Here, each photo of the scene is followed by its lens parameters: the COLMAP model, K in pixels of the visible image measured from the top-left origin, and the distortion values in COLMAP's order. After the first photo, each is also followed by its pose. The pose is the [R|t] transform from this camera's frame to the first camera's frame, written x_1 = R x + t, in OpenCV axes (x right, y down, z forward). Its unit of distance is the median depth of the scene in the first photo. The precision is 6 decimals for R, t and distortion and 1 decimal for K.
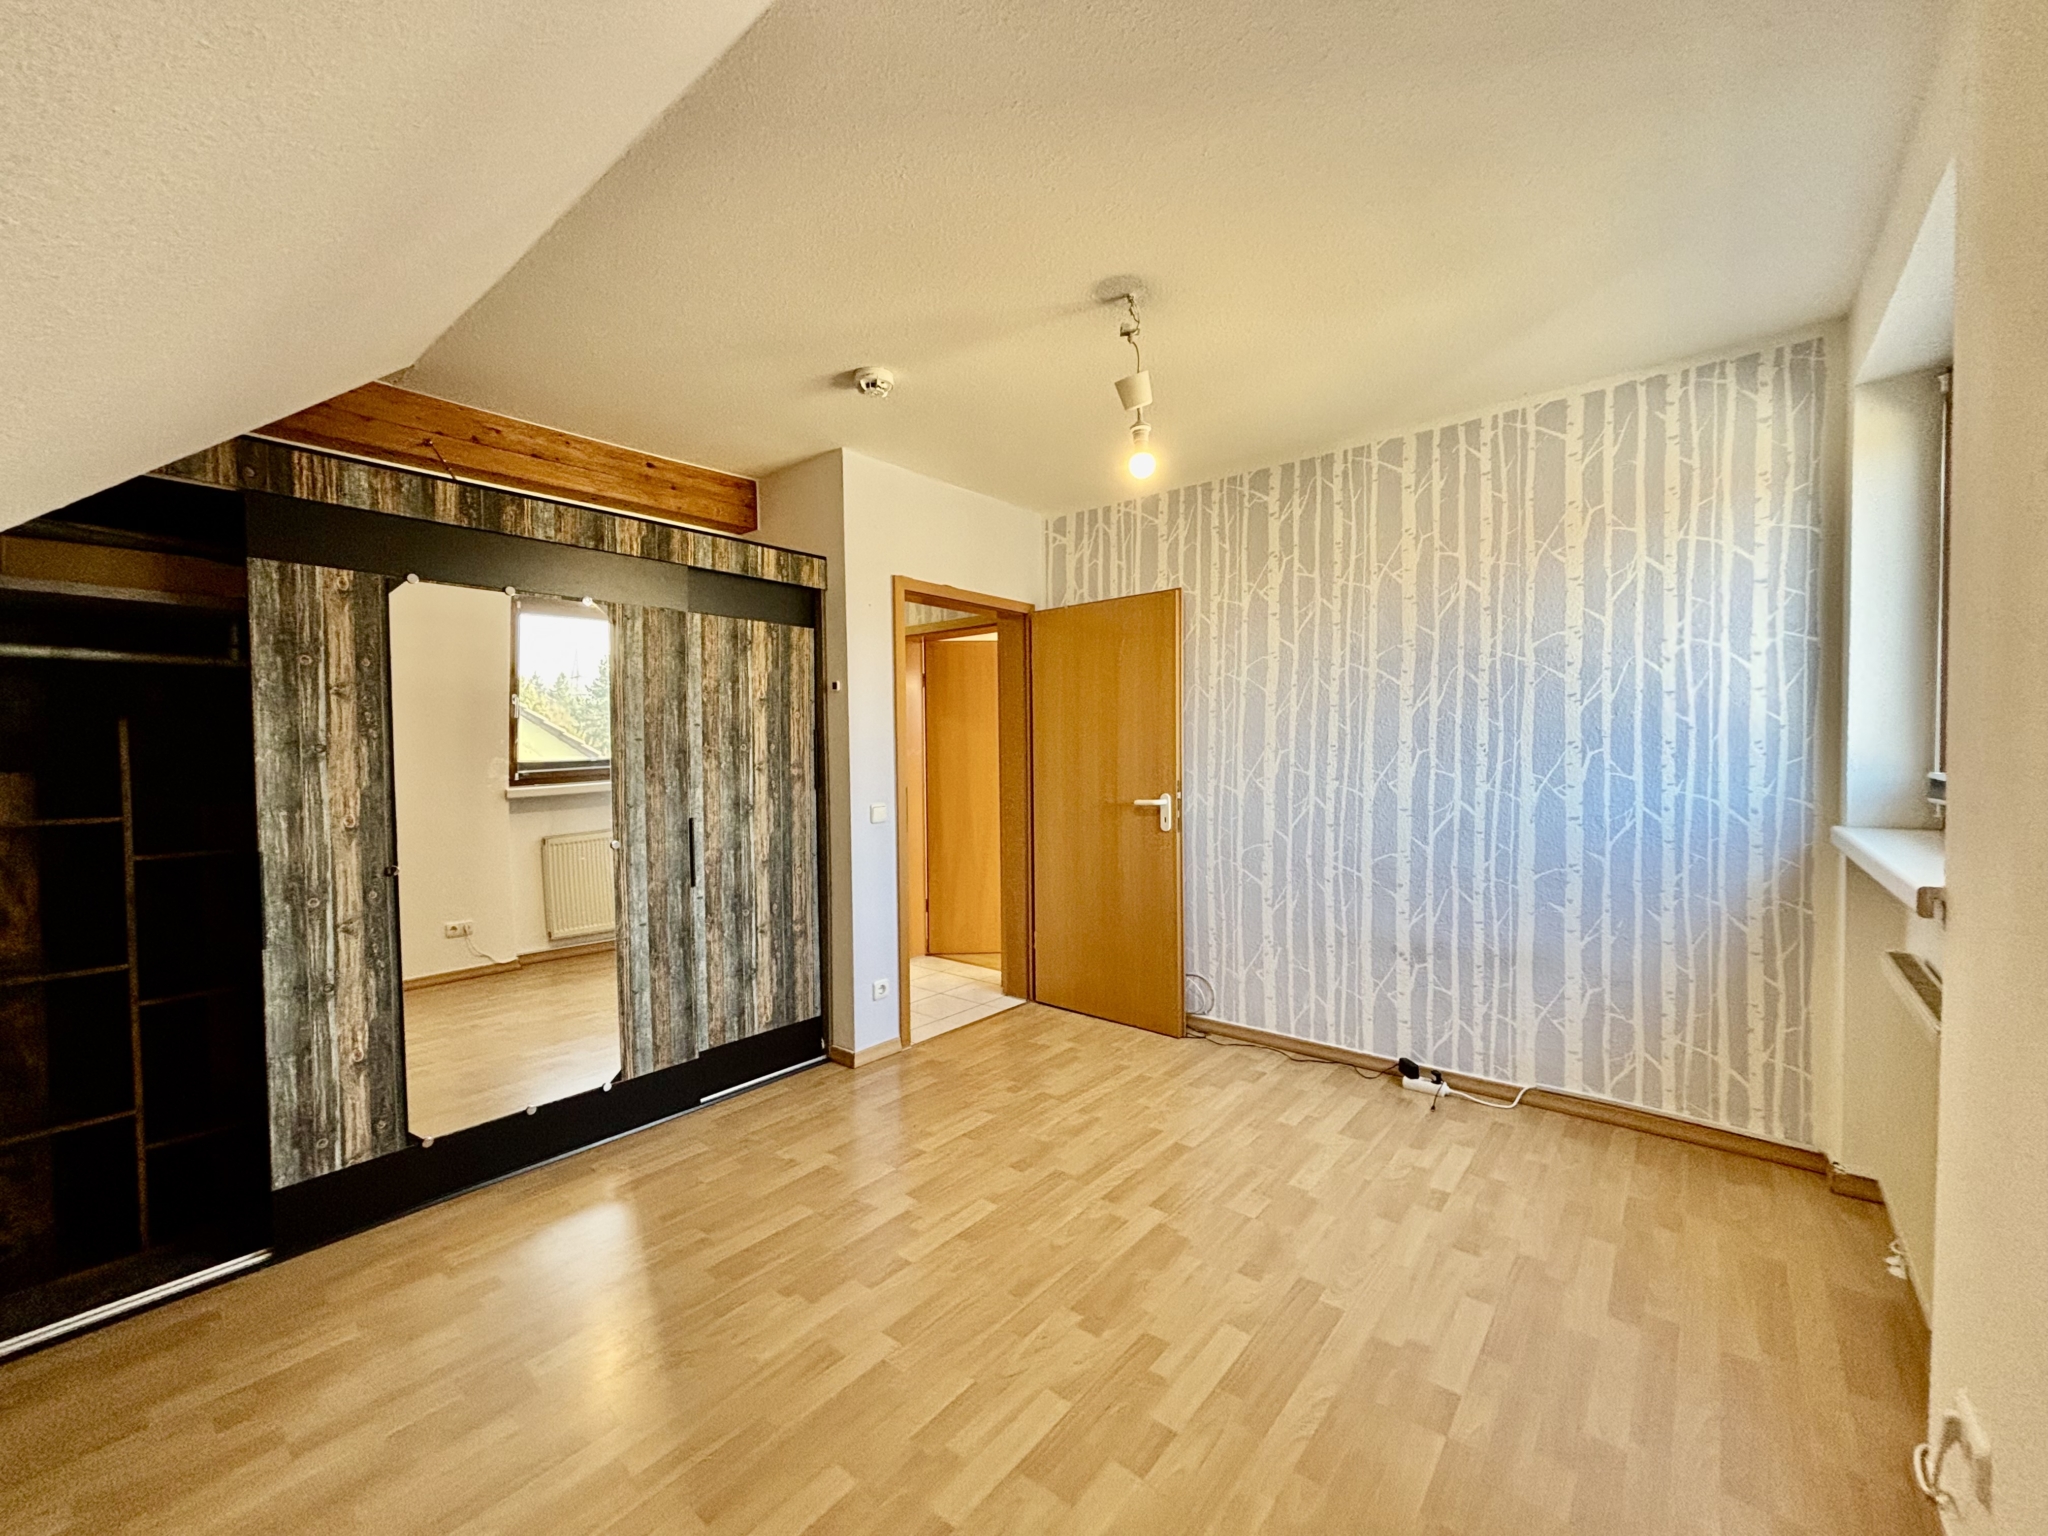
lens RADIAL K [[837.3, 0, 1012.5], [0, 837.3, 773.5], [0, 0, 1]] dist [0.000393, -0.000014]
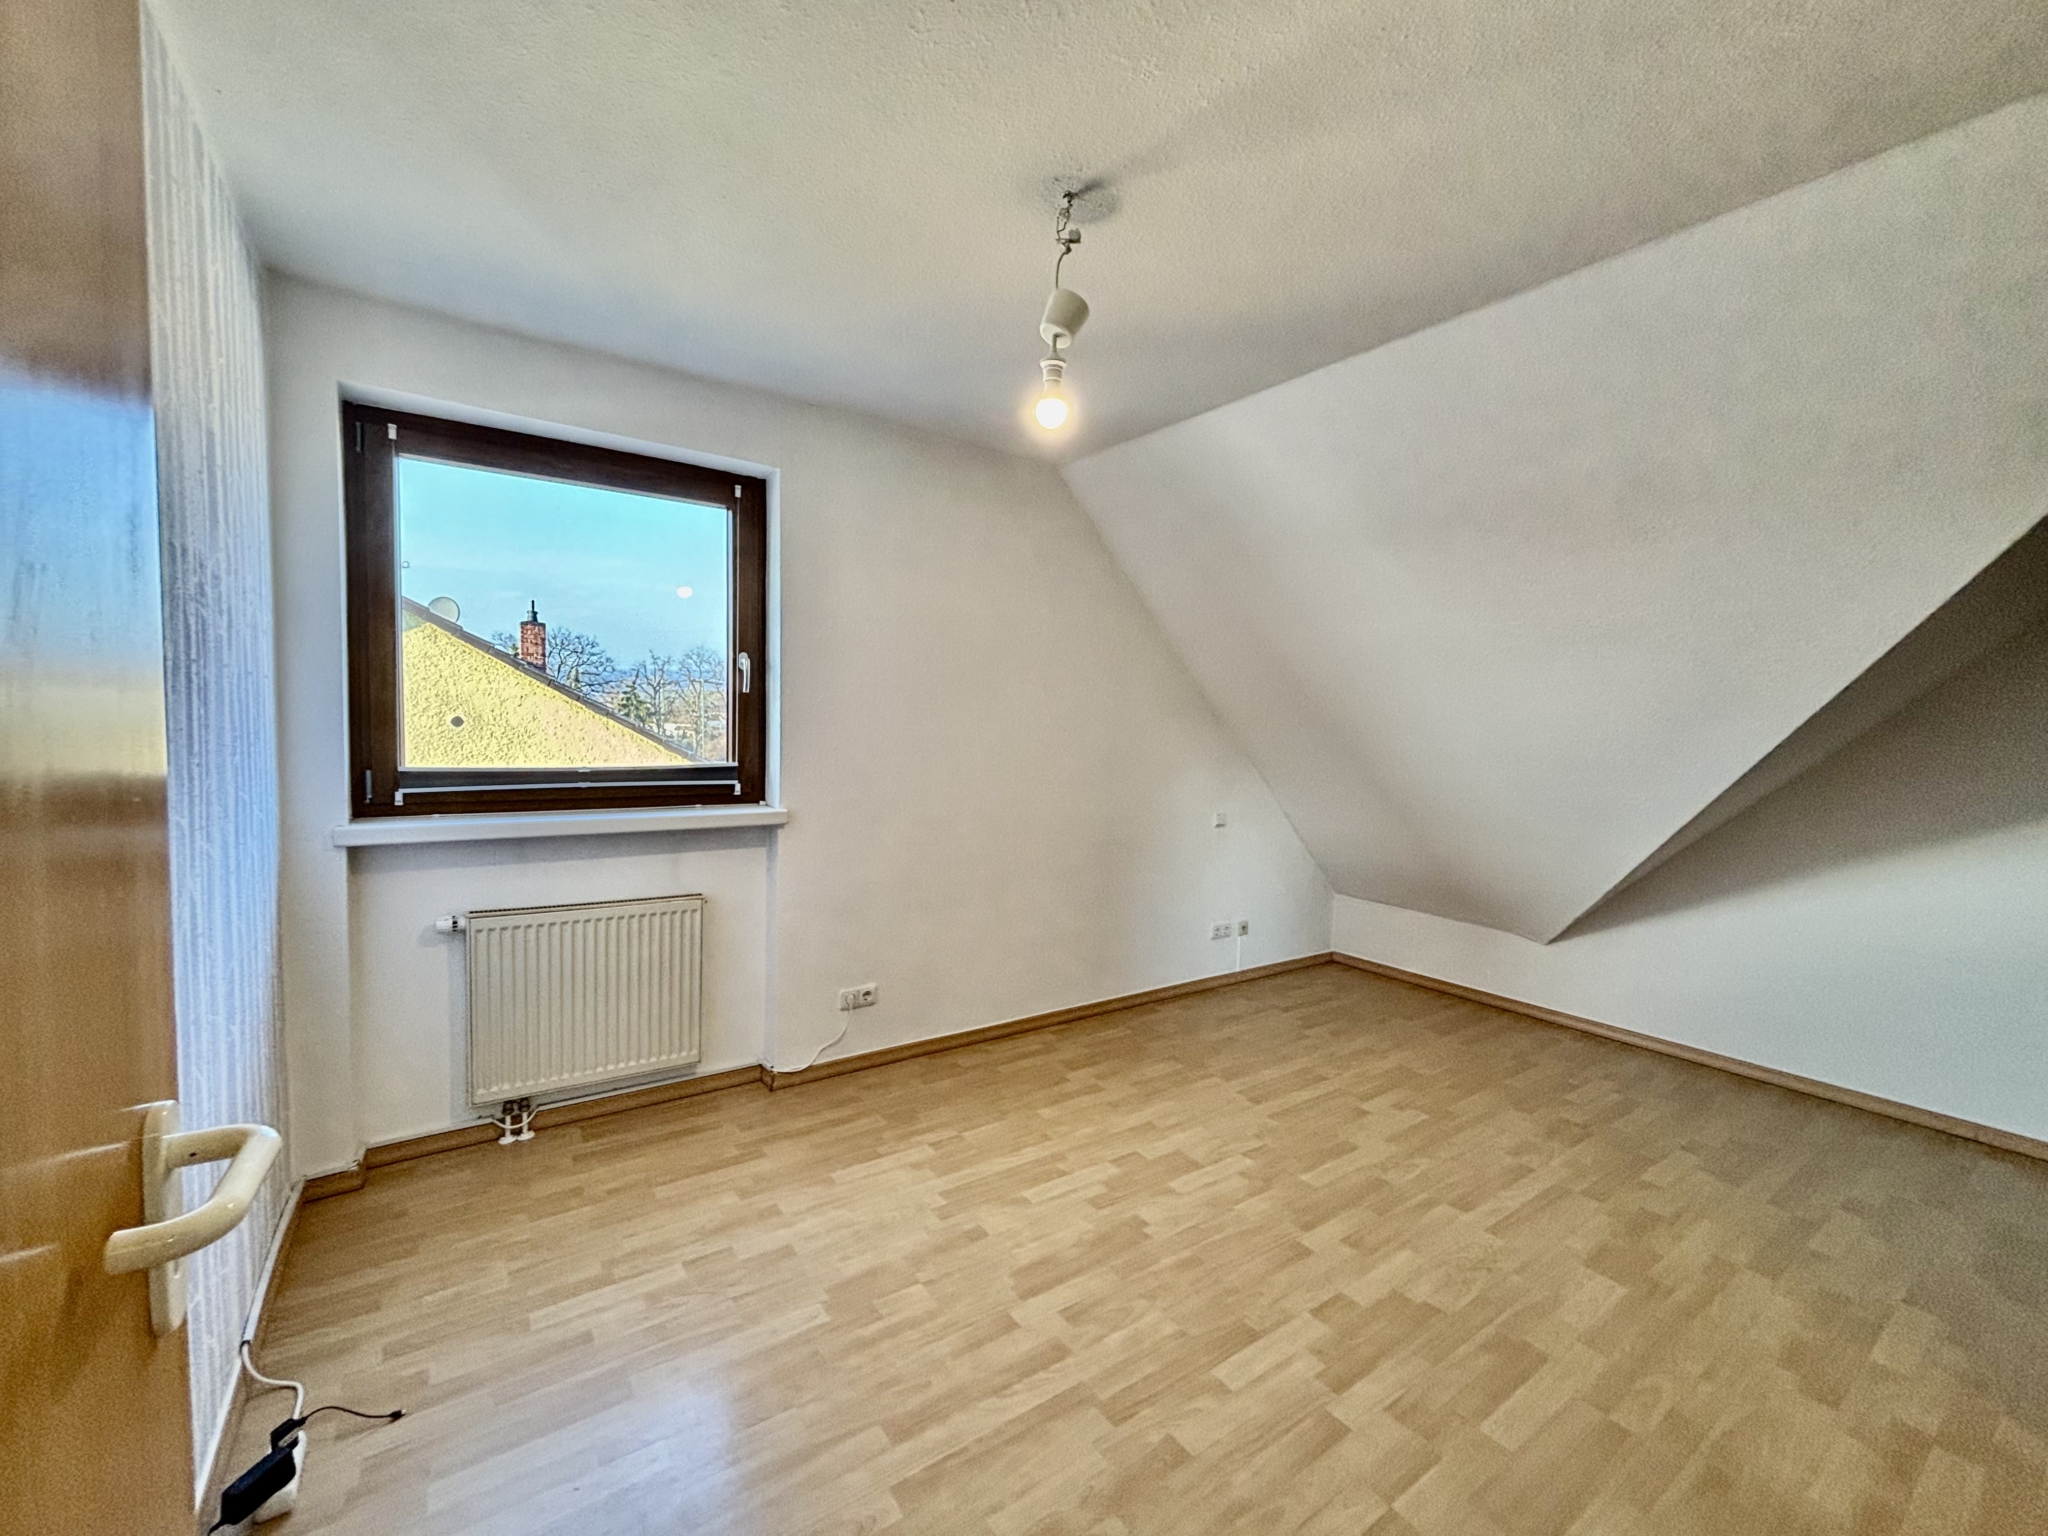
lens RADIAL K [[837.3, 0, 1012.5], [0, 837.3, 773.5], [0, 0, 1]] dist [0.000393, -0.000014]
pose [[-0.965532, -0.025149, 0.259066, -0.023102], [-0.003583, 0.996511, 0.083381, -0.075105], [-0.260259, 0.079579, -0.962254, 1.530096]]
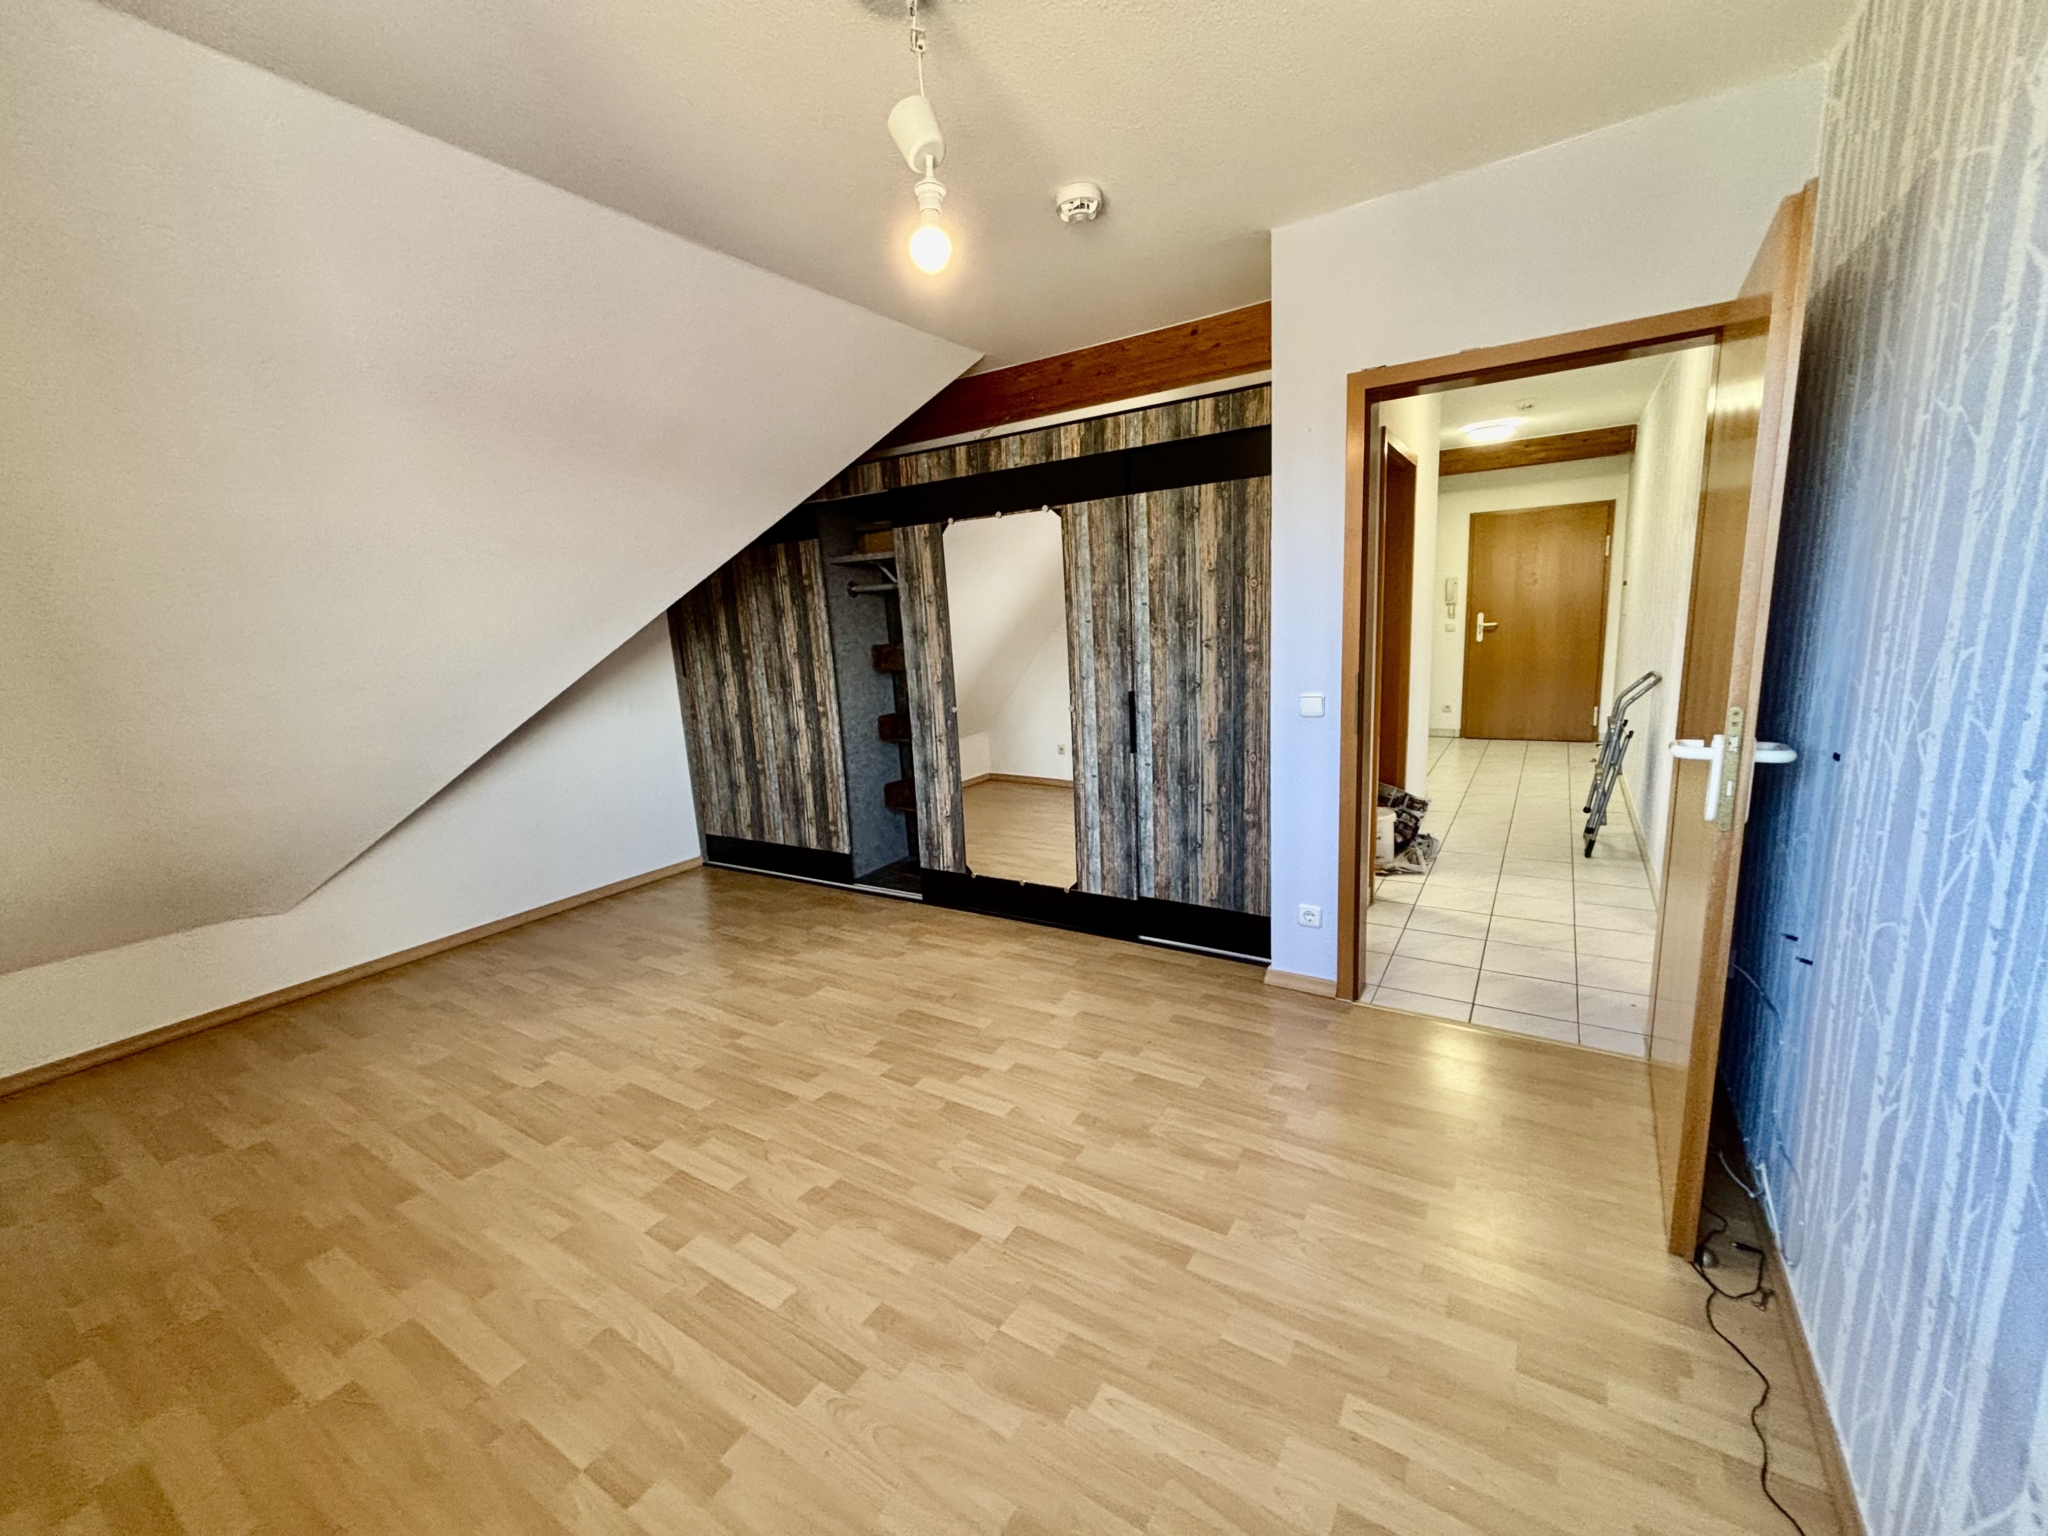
lens RADIAL K [[820.7, 0, 1022.6], [0, 820.7, 776.6], [0, 0, 1]] dist [0.000641, -0.000018]
pose [[0.128669, 0.204538, -0.970365, 0.756449], [0.030768, 0.977204, 0.210059, -0.077284], [0.991210, -0.056884, 0.119442, 0.821358]]
